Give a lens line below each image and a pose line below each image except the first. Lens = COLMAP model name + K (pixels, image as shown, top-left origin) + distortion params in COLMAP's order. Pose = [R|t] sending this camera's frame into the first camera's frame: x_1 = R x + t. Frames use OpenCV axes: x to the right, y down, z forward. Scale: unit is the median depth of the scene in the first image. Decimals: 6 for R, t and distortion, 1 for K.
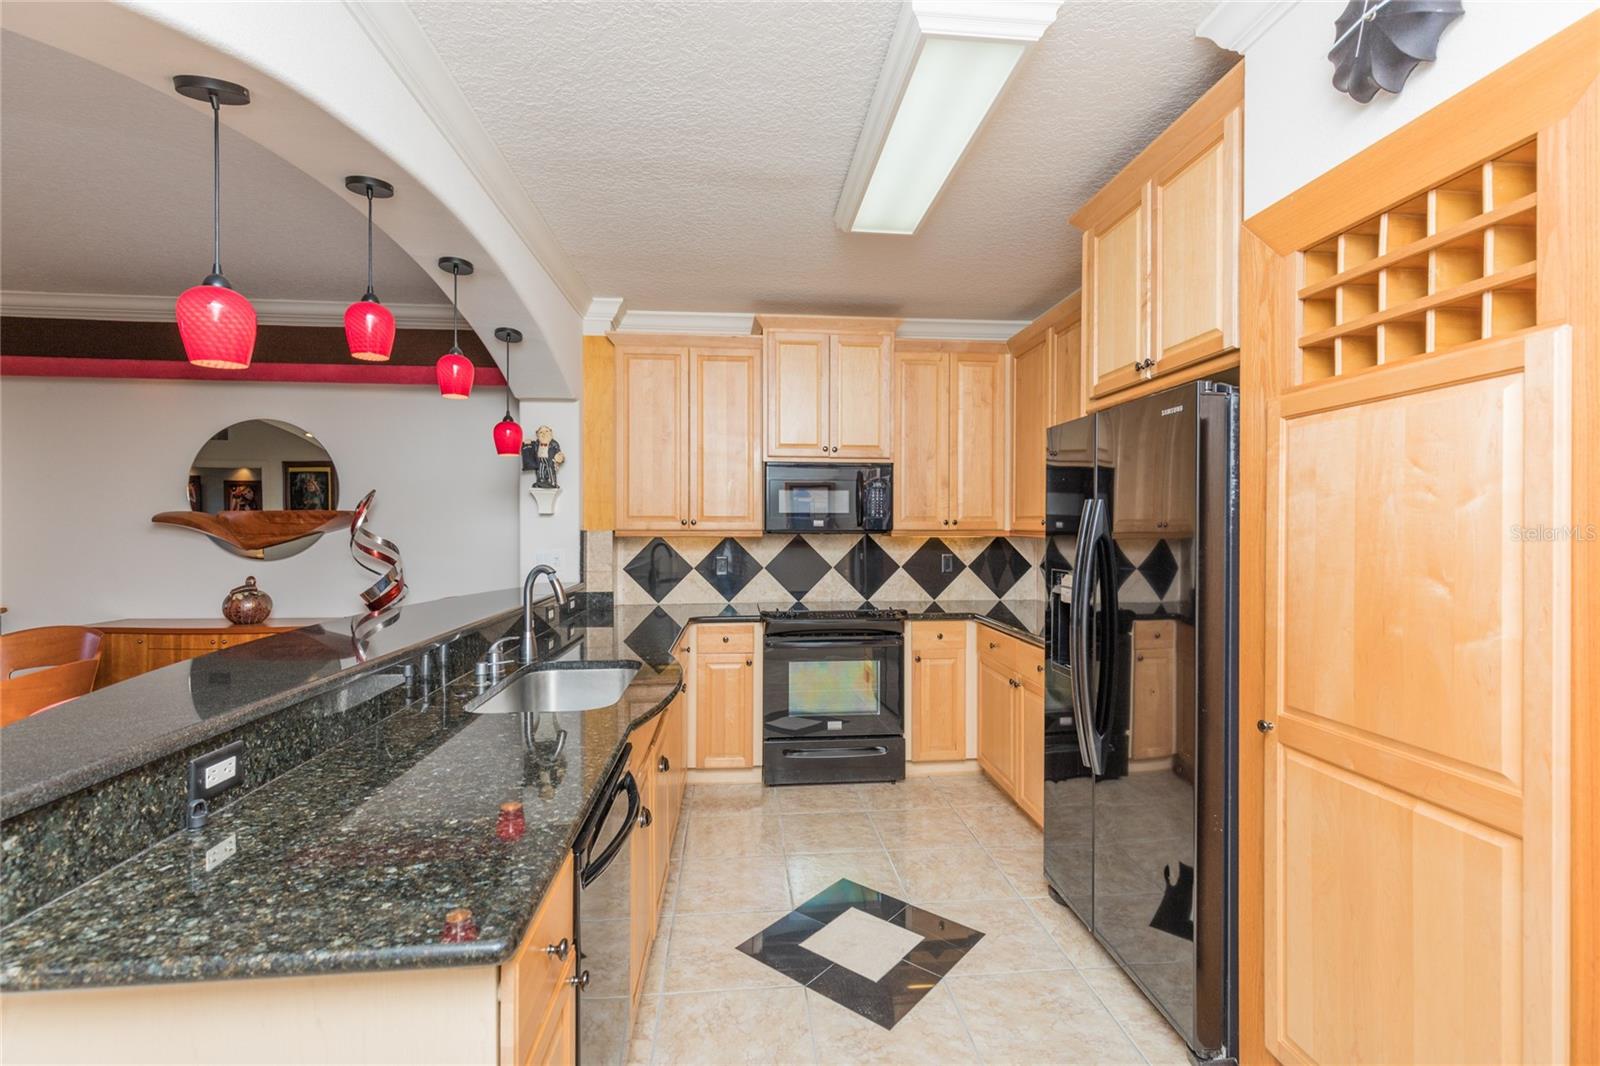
lens RADIAL K [[718.6, 0, 801.3], [0, 718.6, 528.3], [0, 0, 1]] dist [0.000949, 0.000457]
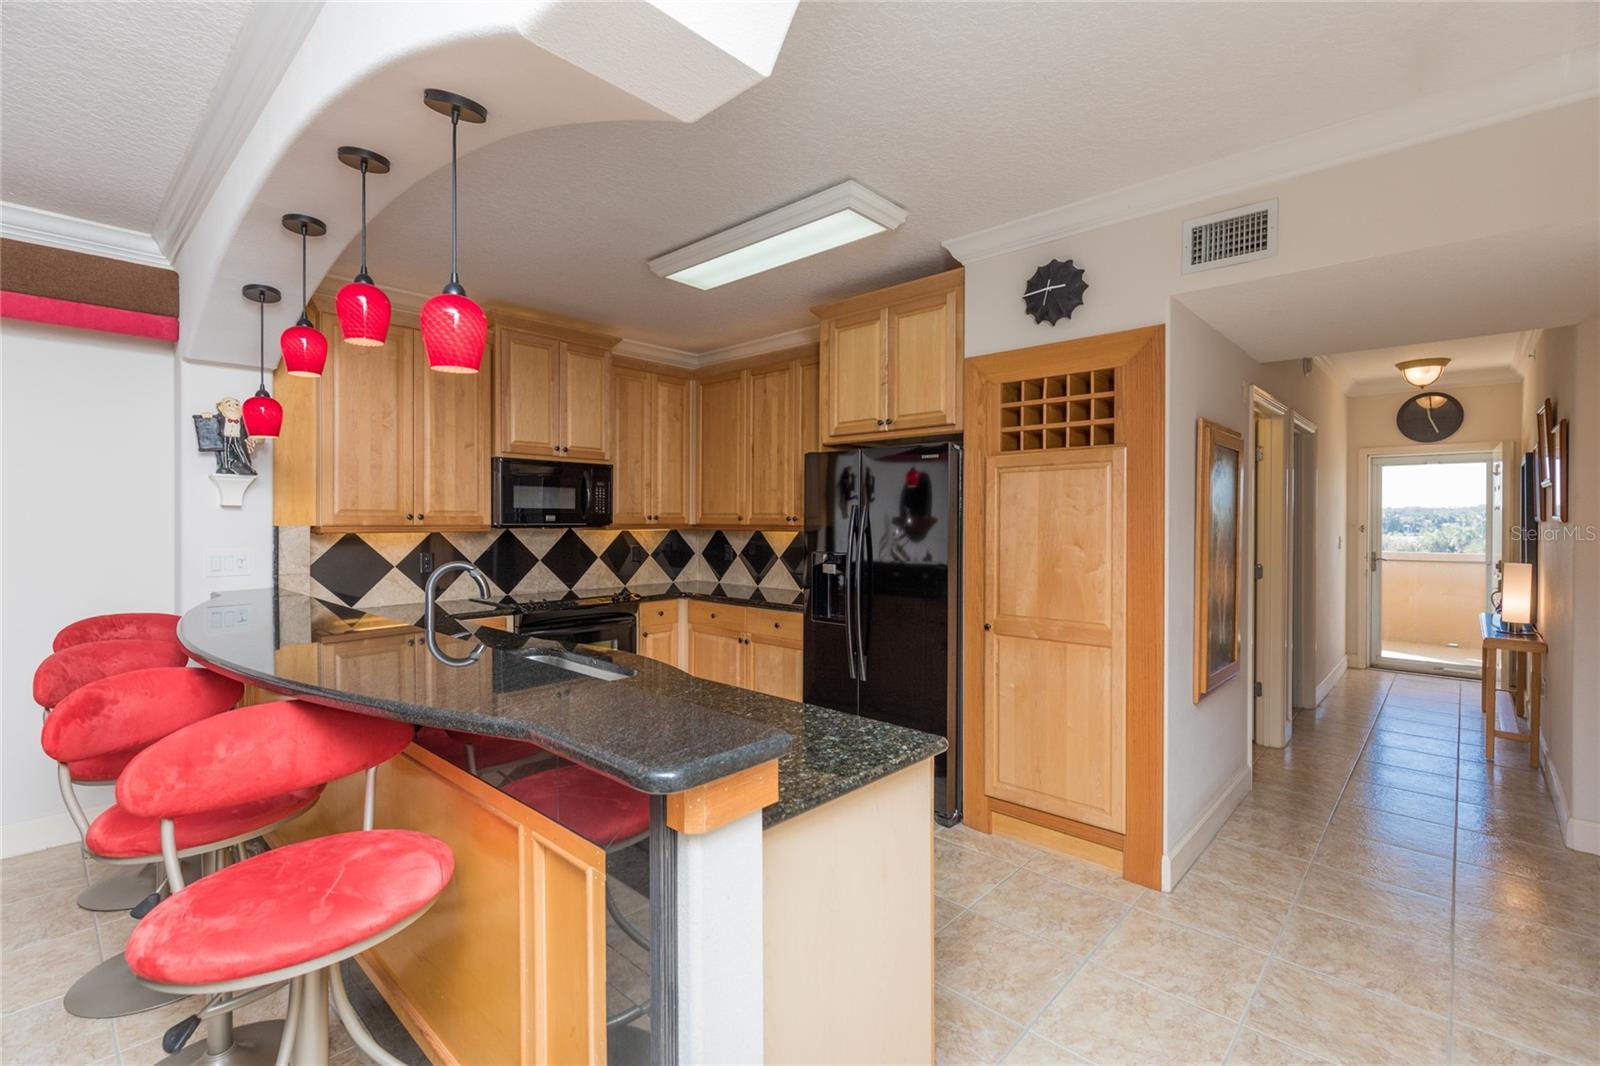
lens RADIAL K [[718.6, 0, 801.3], [0, 718.6, 528.3], [0, 0, 1]] dist [0.000949, 0.000457]
pose [[0.743629, -0.006131, 0.668564, -0.498596], [-0.000721, 0.999950, 0.009971, -0.003930], [-0.668592, -0.007897, 0.743588, -0.046797]]
